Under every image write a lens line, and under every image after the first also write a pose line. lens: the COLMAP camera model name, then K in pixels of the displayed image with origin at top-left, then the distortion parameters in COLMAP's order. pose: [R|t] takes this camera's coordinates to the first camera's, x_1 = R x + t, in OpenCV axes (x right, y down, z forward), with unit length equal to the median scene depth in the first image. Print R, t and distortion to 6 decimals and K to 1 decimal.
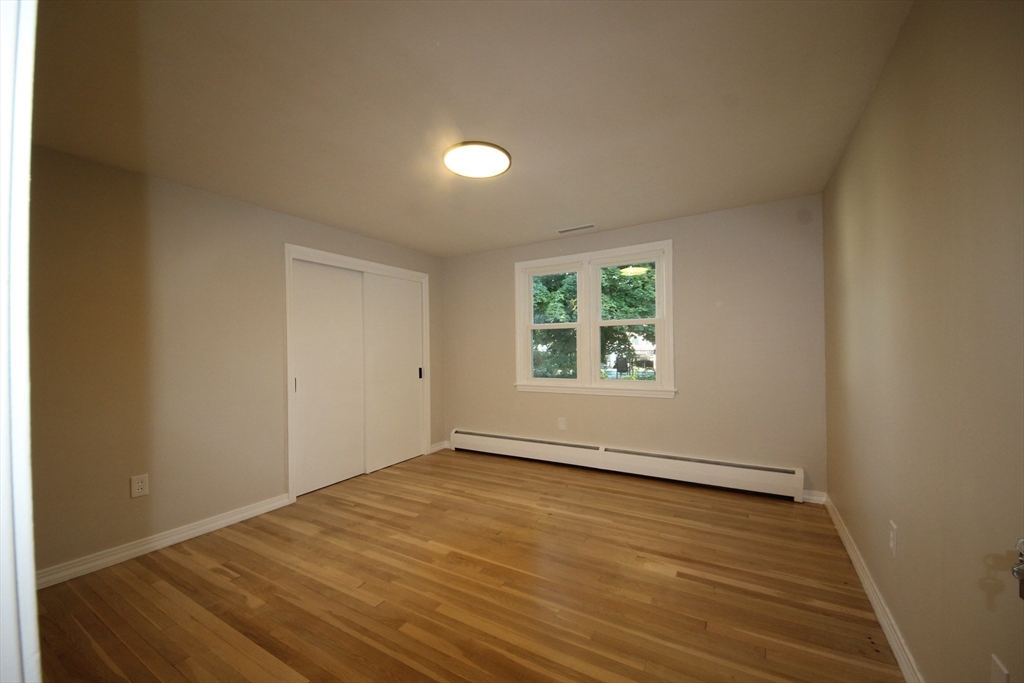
lens RADIAL K [[392.0, 0, 515.5], [0, 392.0, 348.3], [0, 0, 1]] dist [0.053959, -0.037155]
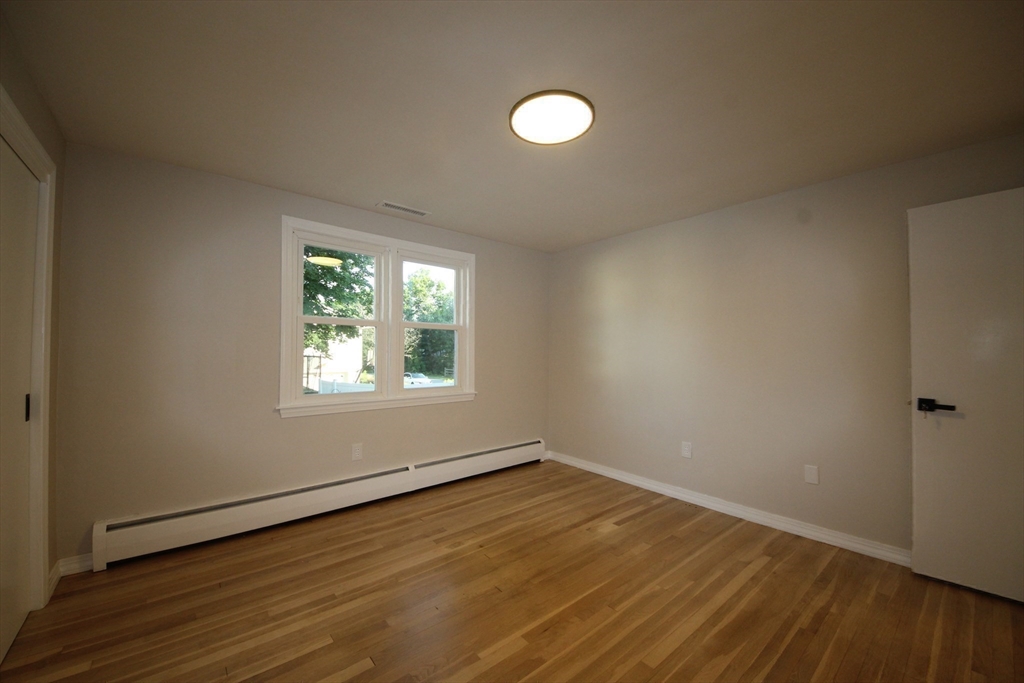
lens RADIAL K [[392.0, 0, 515.5], [0, 392.0, 348.3], [0, 0, 1]] dist [0.053959, -0.037155]
pose [[0.331561, 0.027016, 0.943047, -0.669589], [-0.012437, 0.999628, -0.024264, 0.010182], [-0.943352, -0.003684, 0.331774, 0.609157]]
